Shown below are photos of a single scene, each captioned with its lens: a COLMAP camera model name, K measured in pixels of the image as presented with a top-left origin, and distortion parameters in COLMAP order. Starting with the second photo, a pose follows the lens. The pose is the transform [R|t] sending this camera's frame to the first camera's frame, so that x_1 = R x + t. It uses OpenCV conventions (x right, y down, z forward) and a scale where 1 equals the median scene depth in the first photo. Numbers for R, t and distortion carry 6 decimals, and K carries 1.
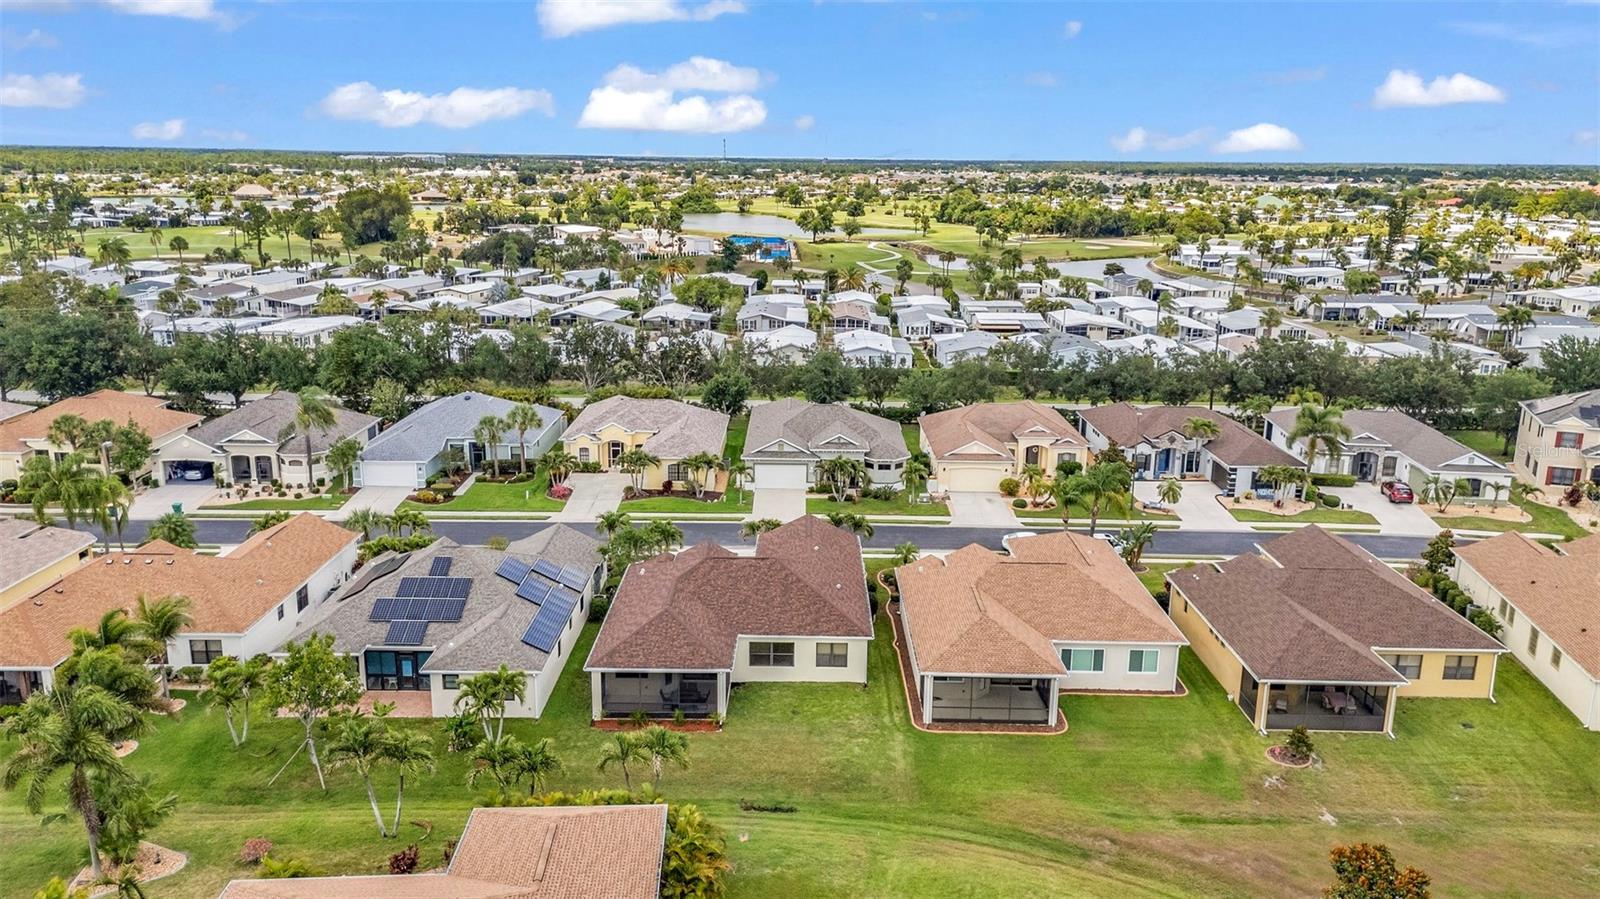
lens RADIAL K [[1182.7, 0, 800.0], [0, 1182.7, 449.5], [0, 0, 1]] dist [0.095113, -0.109249]
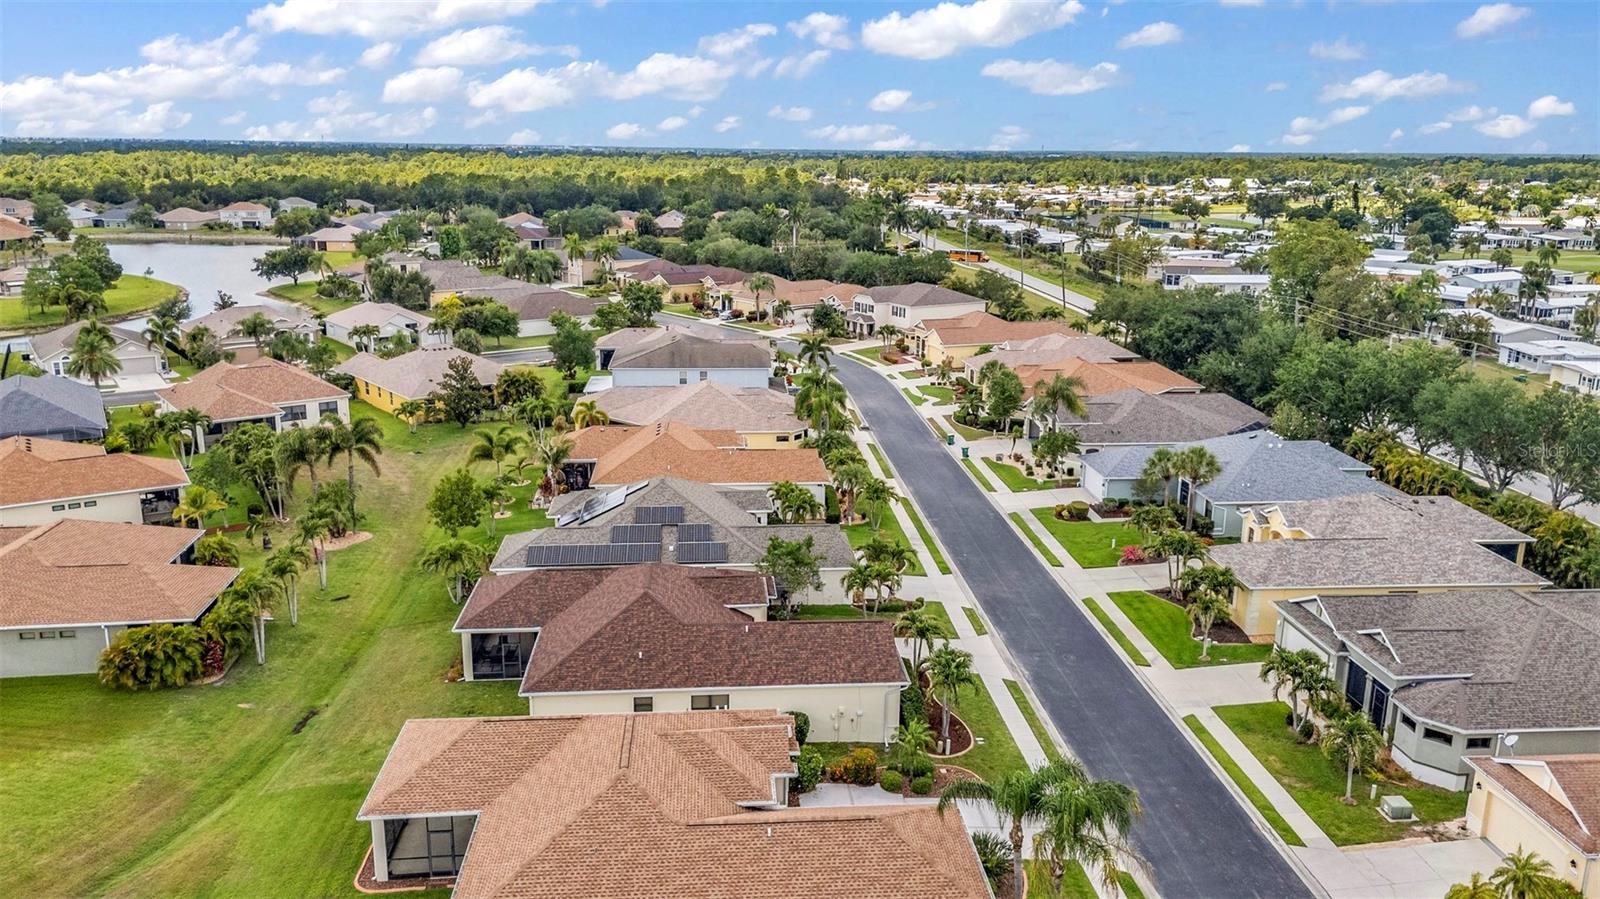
lens RADIAL K [[1182.7, 0, 800.0], [0, 1182.7, 449.5], [0, 0, 1]] dist [0.095113, -0.109249]
pose [[0.077366, 0.234620, -0.969004, 0.527755], [-0.248902, 0.945687, 0.209102, -0.139937], [0.965434, 0.225009, 0.131561, 0.656841]]
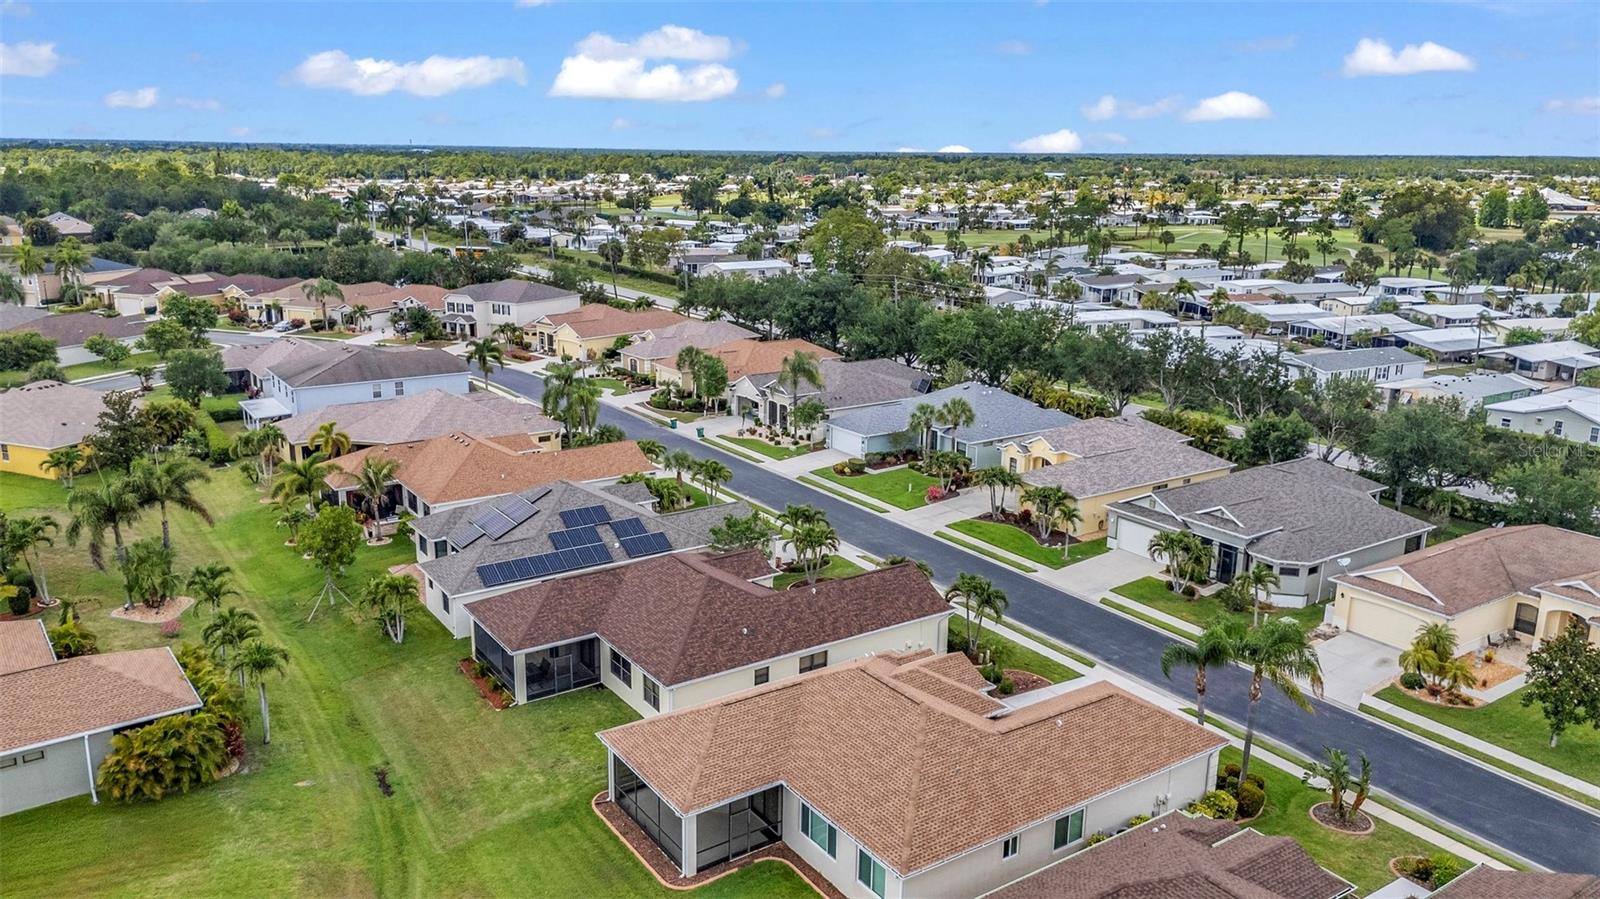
lens RADIAL K [[1182.7, 0, 800.0], [0, 1182.7, 449.5], [0, 0, 1]] dist [0.095113, -0.109249]
pose [[0.560279, 0.196998, -0.804537, 0.474865], [-0.202618, 0.974393, 0.097486, -0.066275], [0.803140, 0.108394, 0.585847, 0.359156]]
